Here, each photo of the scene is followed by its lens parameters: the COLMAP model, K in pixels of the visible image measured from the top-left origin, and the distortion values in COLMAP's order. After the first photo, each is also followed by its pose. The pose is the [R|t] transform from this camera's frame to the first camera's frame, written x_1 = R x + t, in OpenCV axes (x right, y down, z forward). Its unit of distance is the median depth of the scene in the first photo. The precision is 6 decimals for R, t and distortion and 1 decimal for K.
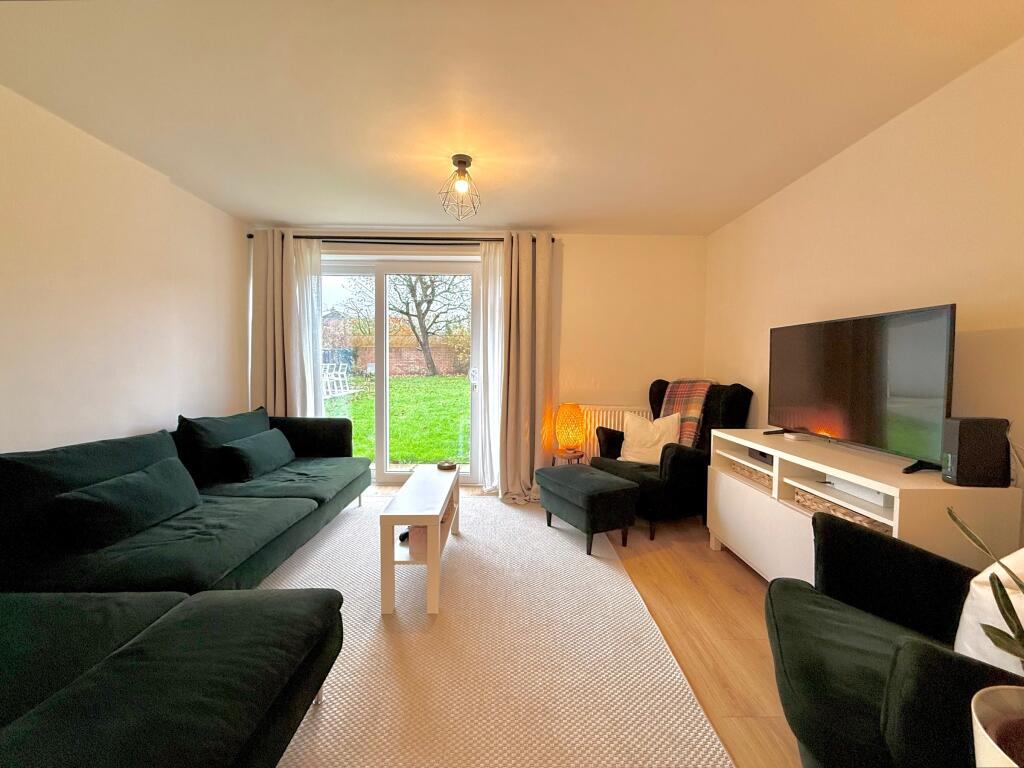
lens RADIAL K [[414.0, 0, 504.4], [0, 414.0, 382.0], [0, 0, 1]] dist [0.002828, -0.000561]
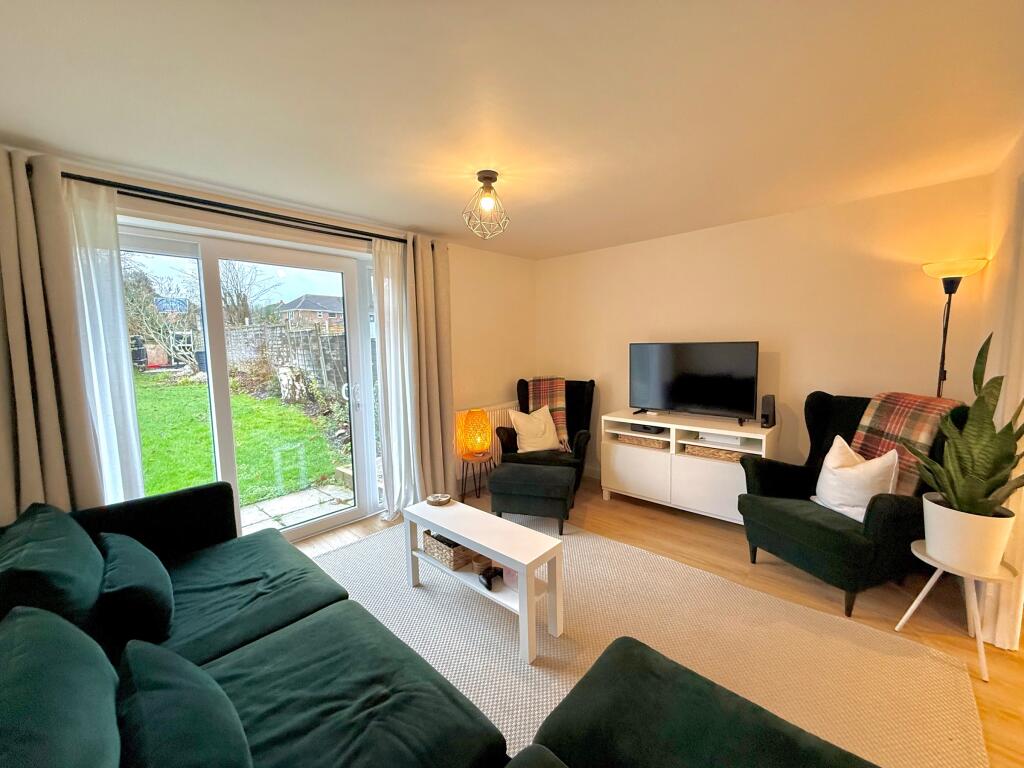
lens RADIAL K [[414.0, 0, 513.2], [0, 414.0, 379.7], [0, 0, 1]] dist [0.002828, -0.000561]
pose [[0.675171, -0.090039, 0.732146, -0.550925], [0.060130, 0.995937, 0.067029, -0.091352], [-0.735207, -0.001232, 0.677842, 0.218892]]
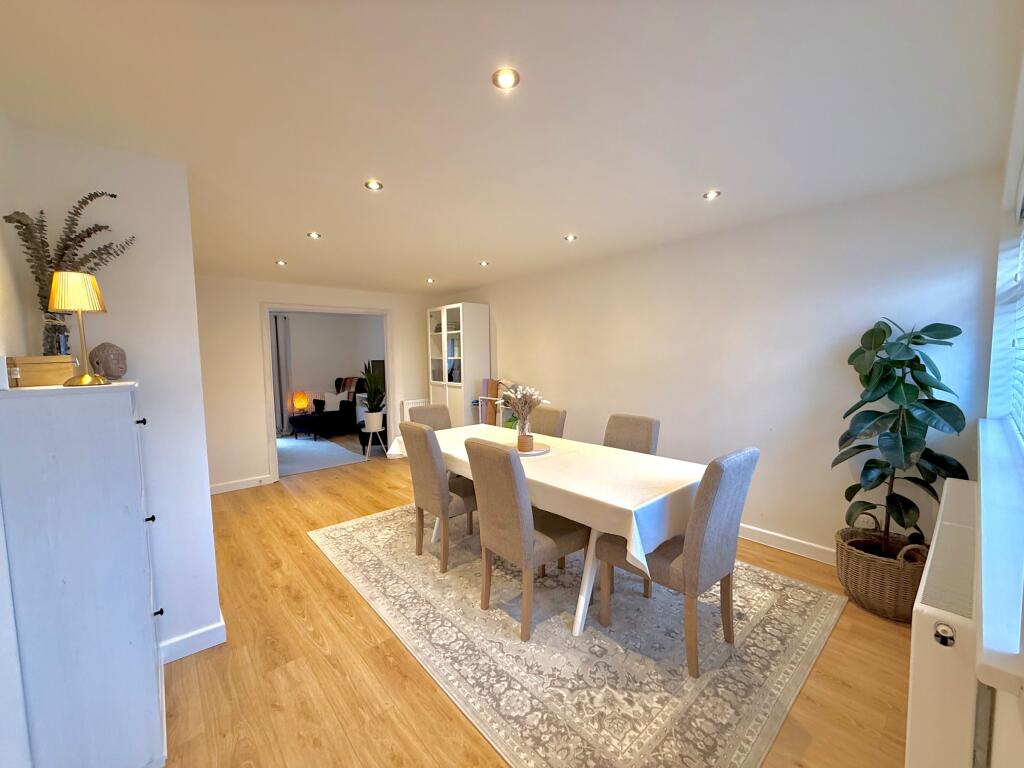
lens RADIAL K [[414.0, 0, 507.8], [0, 414.0, 380.9], [0, 0, 1]] dist [0.002828, -0.000561]
pose [[0.763138, -0.069376, 0.642501, -0.439916], [0.061392, 0.997507, 0.034789, -0.009225], [-0.643313, 0.012896, 0.765494, -1.528807]]
